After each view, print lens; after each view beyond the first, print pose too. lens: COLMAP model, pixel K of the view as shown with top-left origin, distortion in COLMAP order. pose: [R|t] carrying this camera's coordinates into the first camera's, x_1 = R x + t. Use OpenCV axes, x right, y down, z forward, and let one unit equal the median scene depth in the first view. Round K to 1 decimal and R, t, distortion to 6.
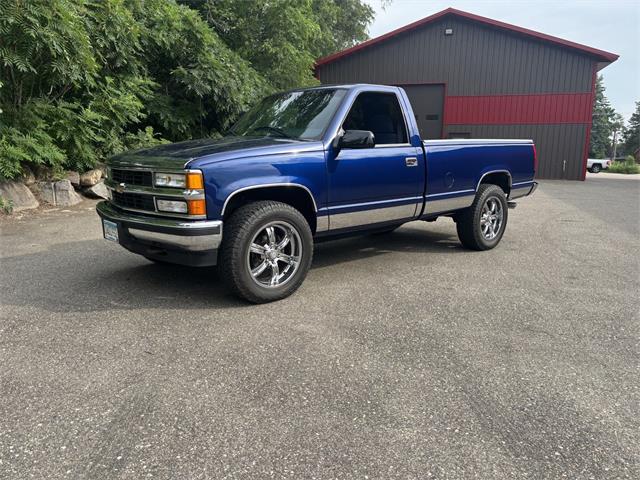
lens RADIAL K [[480.6, 0, 313.7], [0, 480.6, 241.5], [0, 0, 1]] dist [0.045263, -0.052528]
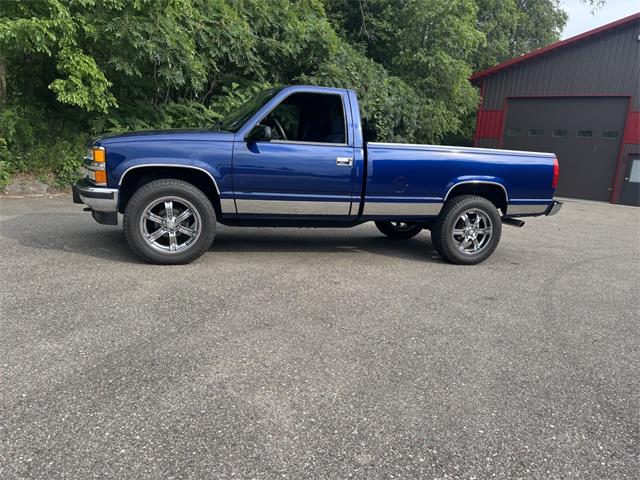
lens RADIAL K [[480.6, 0, 321.3], [0, 480.6, 242.9], [0, 0, 1]] dist [0.045263, -0.052528]
pose [[0.920083, 0.132567, -0.368609, 0.311144], [-0.139228, 0.990223, 0.008599, 0.004061], [0.366145, 0.043409, 0.929545, 0.015169]]
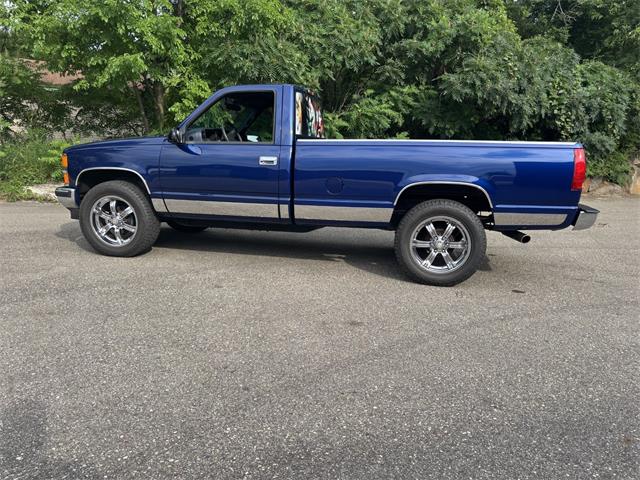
lens RADIAL K [[480.6, 0, 316.8], [0, 480.6, 244.1], [0, 0, 1]] dist [0.045263, -0.052528]
pose [[0.608080, 0.169736, -0.775518, 0.579737], [-0.180518, 0.980849, 0.073132, -0.048670], [0.773079, 0.095525, 0.627075, 0.266848]]
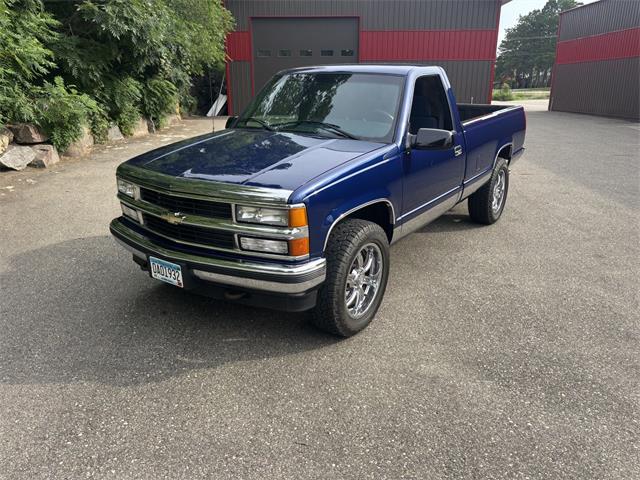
lens RADIAL K [[480.6, 0, 321.7], [0, 480.6, 238.2], [0, 0, 1]] dist [0.045263, -0.052528]
pose [[0.970353, -0.084944, 0.226275, -0.155314], [0.053385, 0.988410, 0.142114, -0.079846], [-0.235724, -0.125821, 0.963641, 0.076026]]
